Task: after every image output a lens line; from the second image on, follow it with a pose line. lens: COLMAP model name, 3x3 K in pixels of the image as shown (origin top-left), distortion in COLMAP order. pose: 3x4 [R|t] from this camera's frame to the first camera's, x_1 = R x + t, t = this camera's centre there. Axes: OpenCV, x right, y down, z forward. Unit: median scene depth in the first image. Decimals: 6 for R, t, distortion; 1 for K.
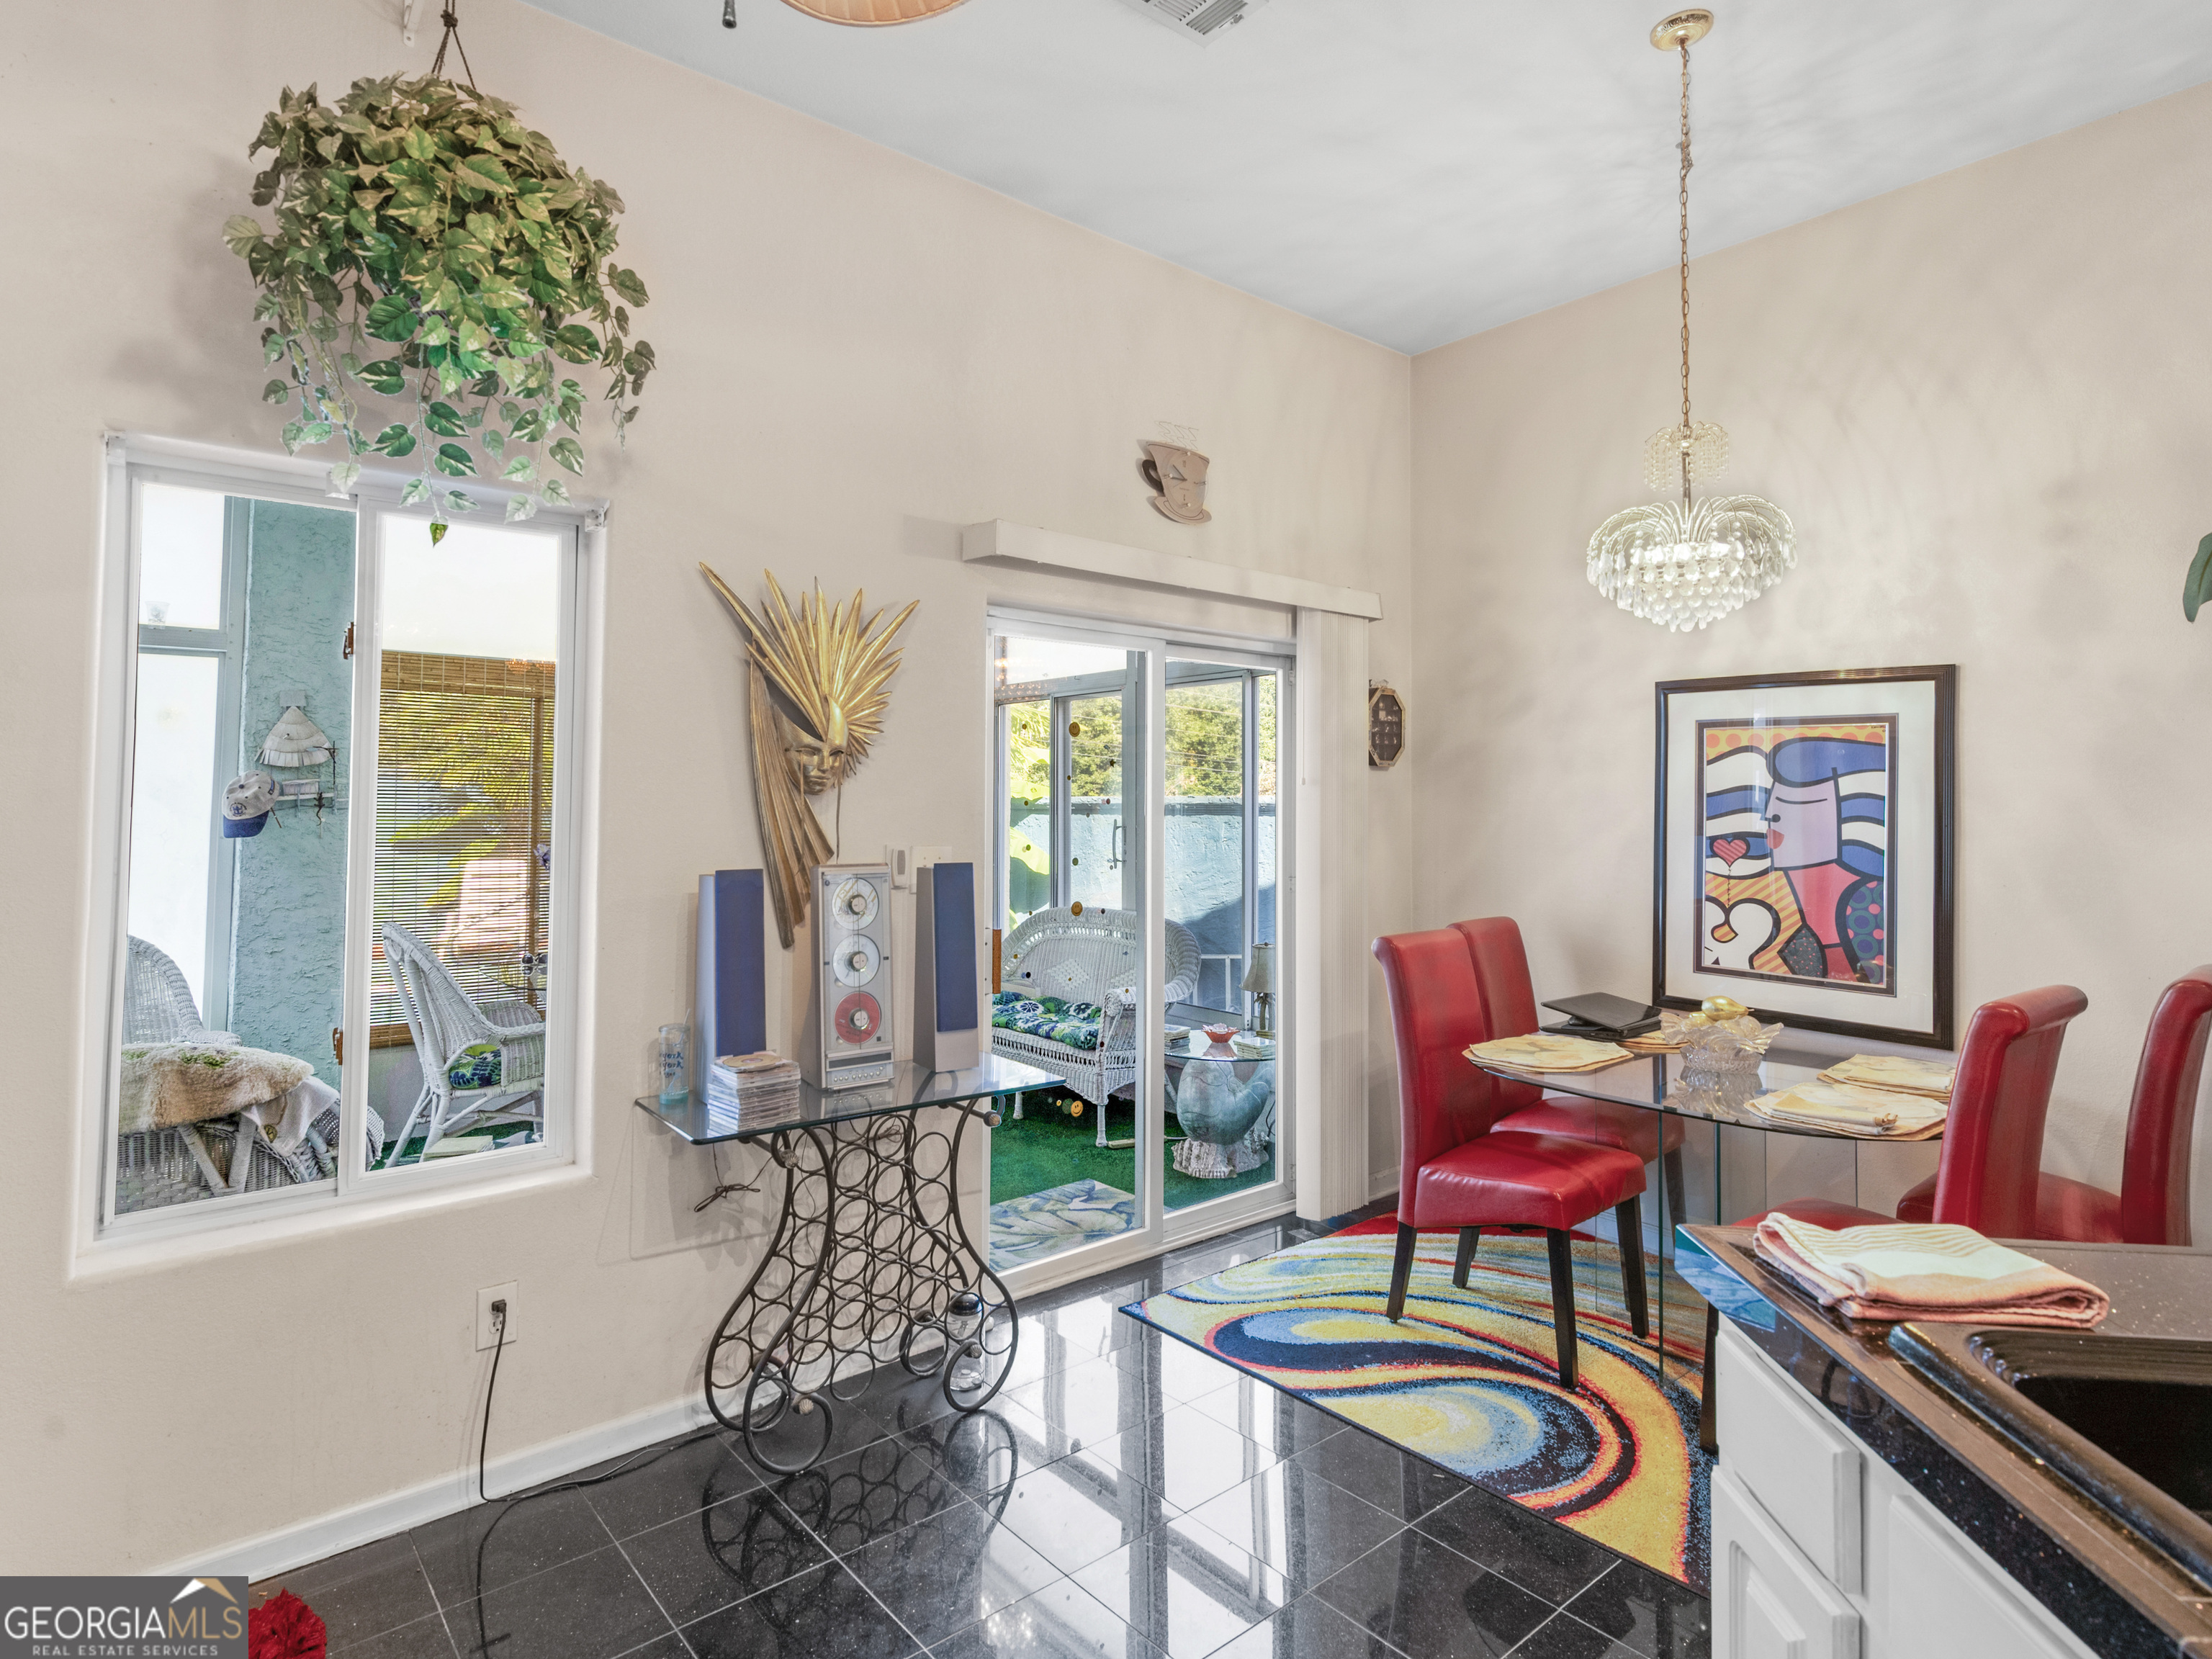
lens RADIAL K [[1156.5, 0, 1014.3], [0, 1156.5, 776.8], [0, 0, 1]] dist [0.004049, 0.000969]
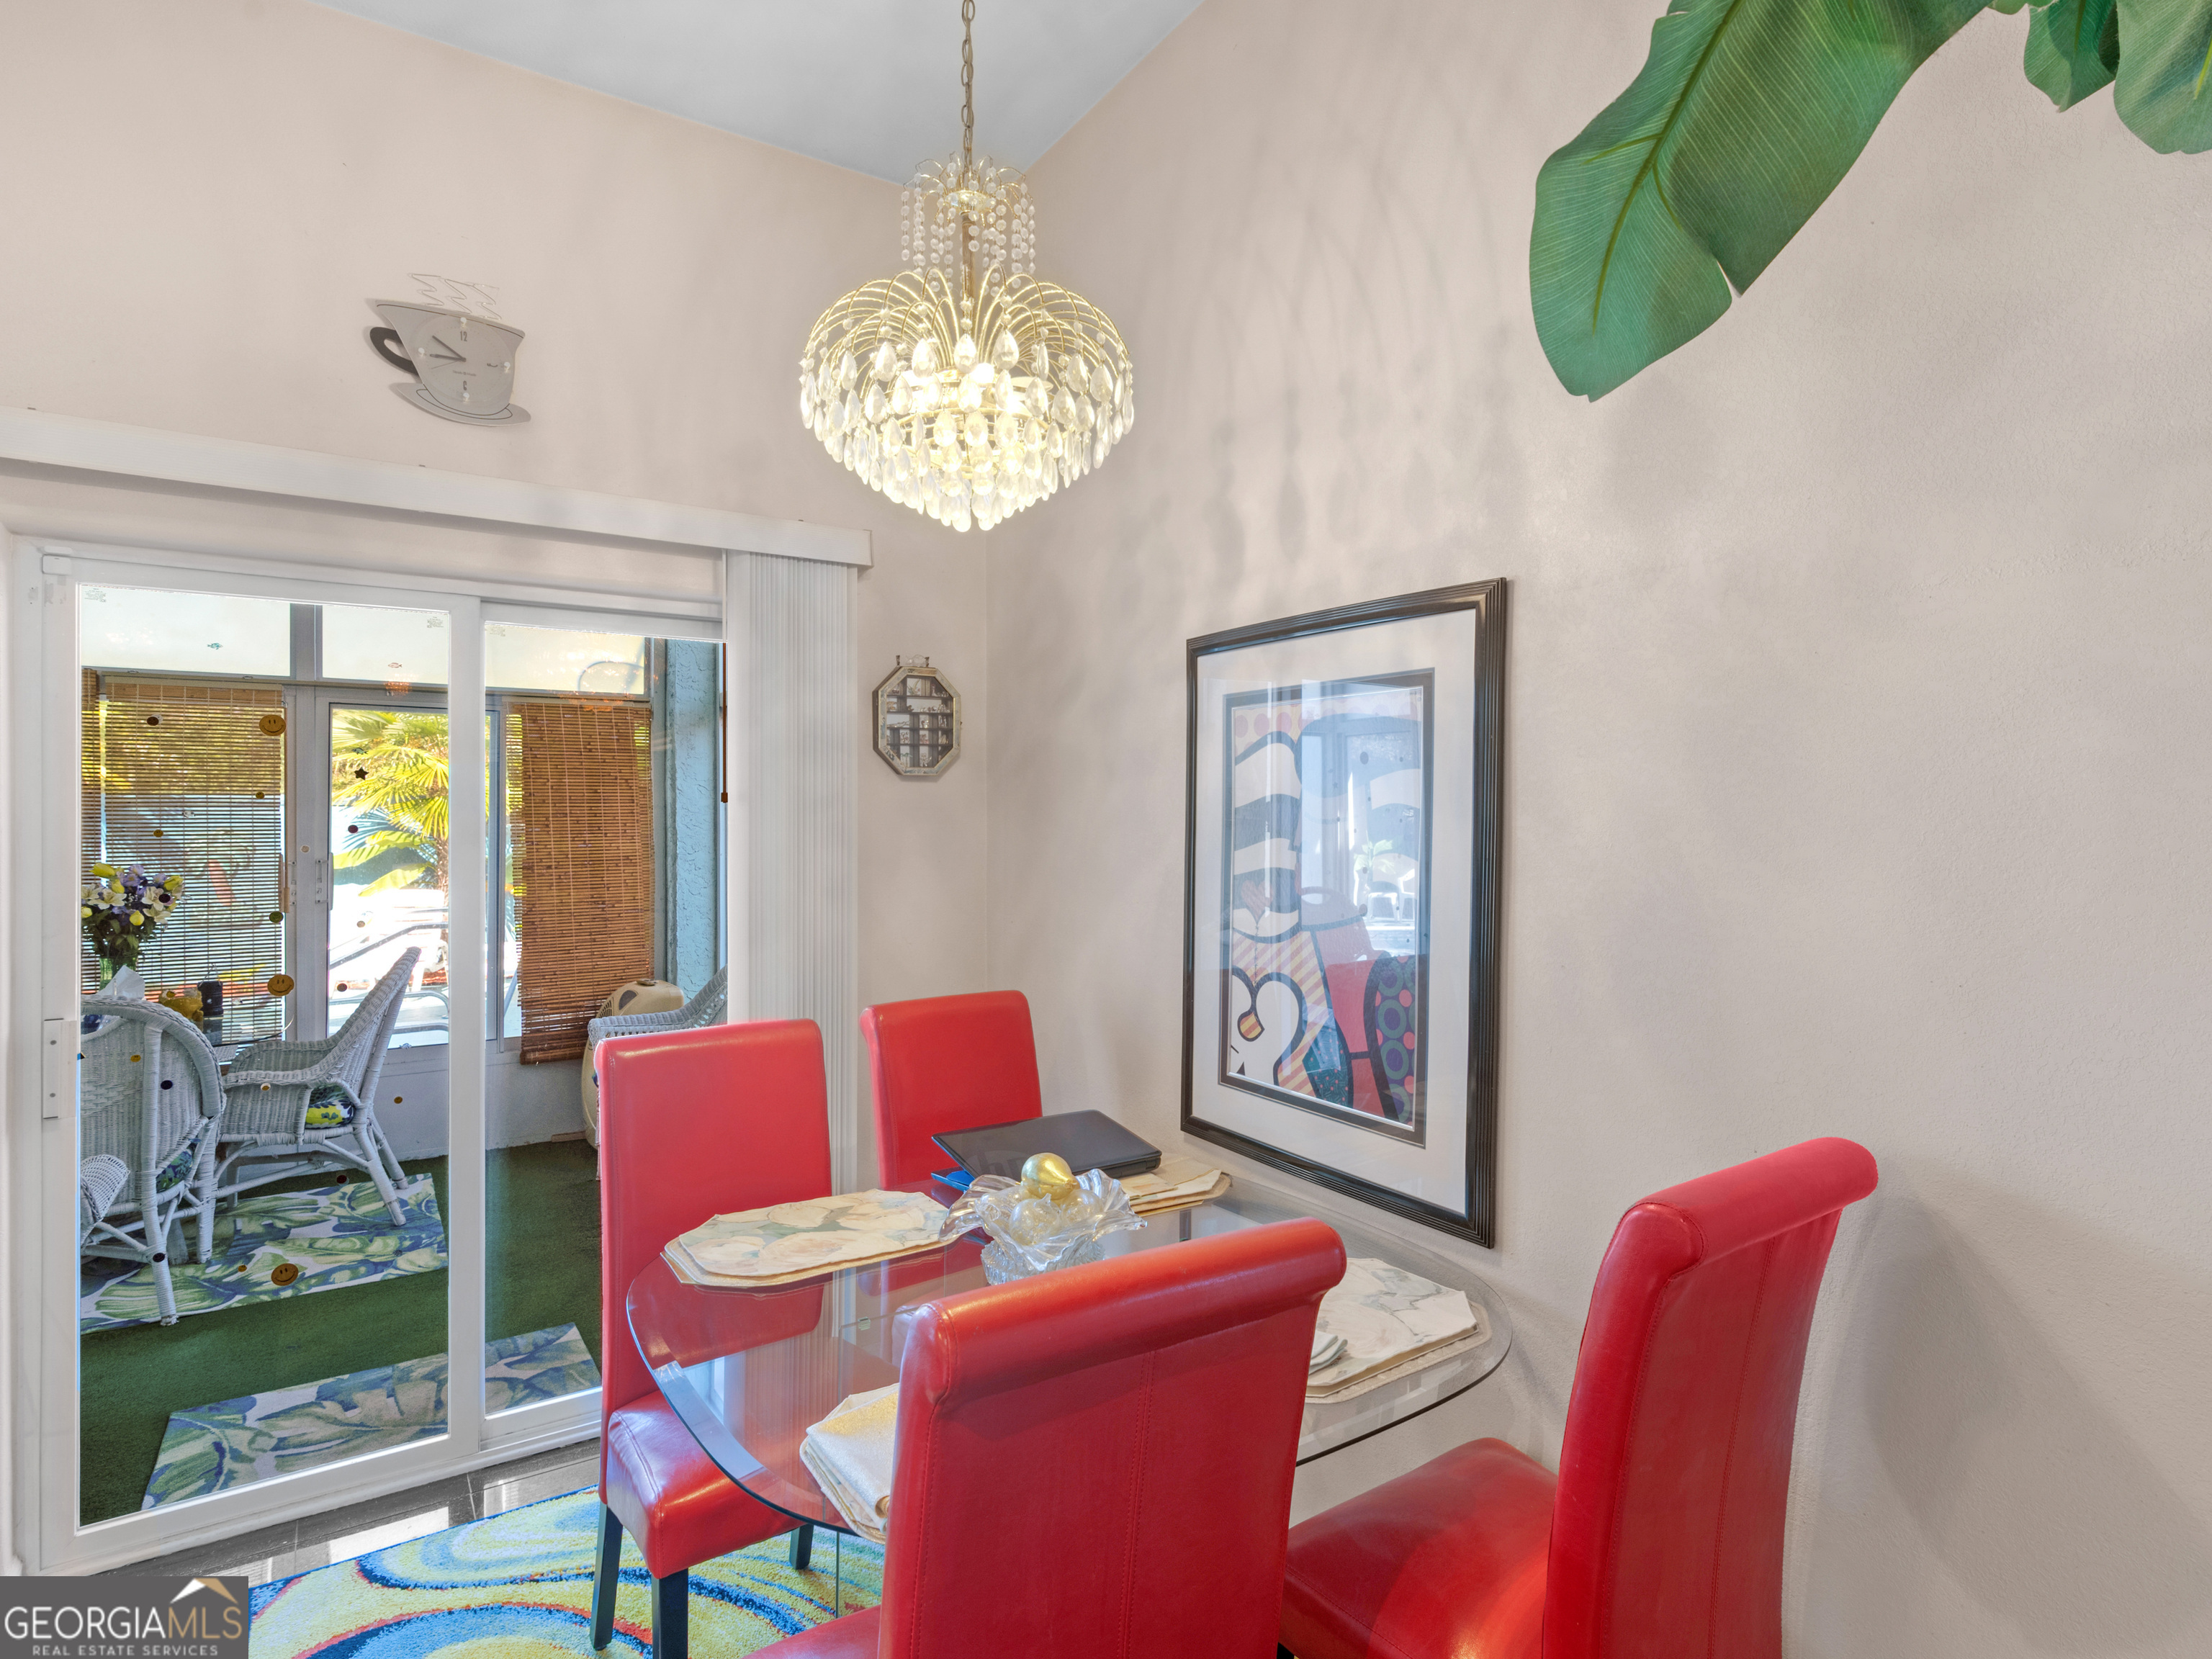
lens RADIAL K [[1124.7, 0, 1060.1], [0, 1124.7, 819.2], [0, 0, 1]] dist [0.002338, 0.000370]
pose [[0.994837, -0.010455, -0.100943, 0.575622], [0.012235, 0.999780, 0.017034, 0.008941], [0.100743, -0.018181, 0.994746, 0.375300]]
